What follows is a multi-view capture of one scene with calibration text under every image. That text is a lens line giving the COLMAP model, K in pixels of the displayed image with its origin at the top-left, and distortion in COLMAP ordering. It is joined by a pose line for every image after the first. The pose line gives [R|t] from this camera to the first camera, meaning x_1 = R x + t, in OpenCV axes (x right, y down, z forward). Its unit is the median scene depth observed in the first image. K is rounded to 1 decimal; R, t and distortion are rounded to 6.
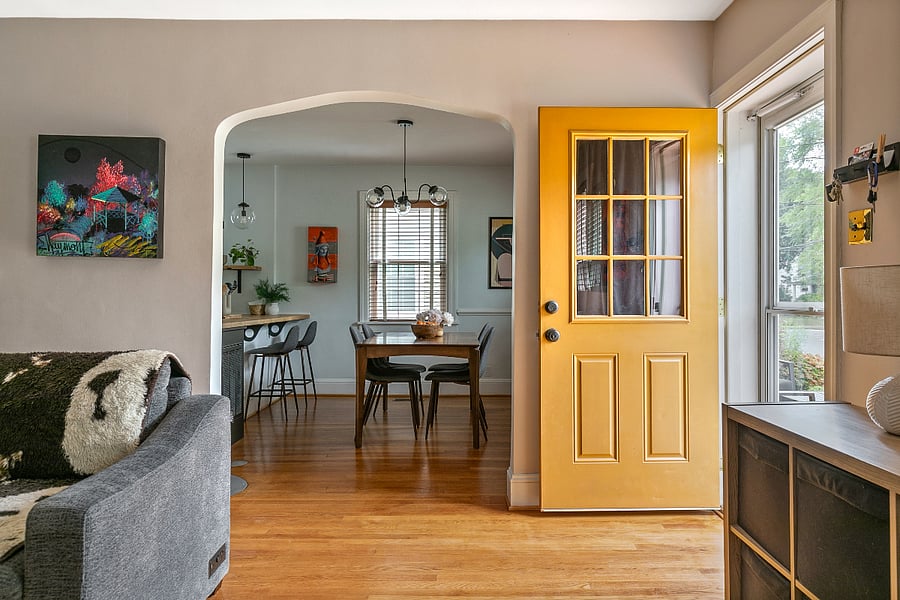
lens RADIAL K [[617.9, 0, 449.8], [0, 617.9, 295.1], [0, 0, 1]] dist [0.040537, -0.002589]
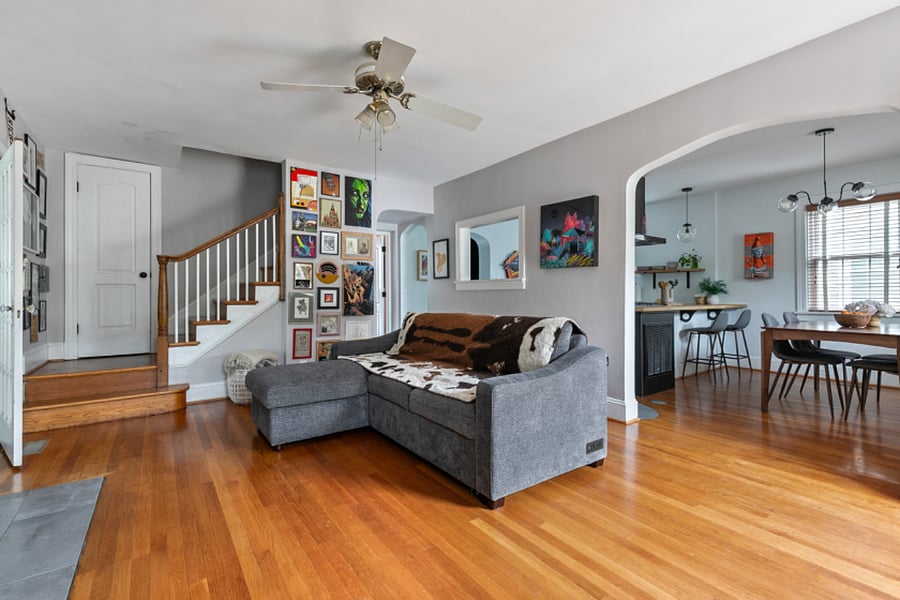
lens RADIAL K [[420.4, 0, 451.8], [0, 420.4, 297.2], [0, 0, 1]] dist [0.004115, 0.001231]
pose [[0.590465, 0.001826, -0.807061, 0.159121], [0.006961, 0.999949, 0.007355, 0.009159], [0.807033, -0.009961, 0.590422, 0.012805]]
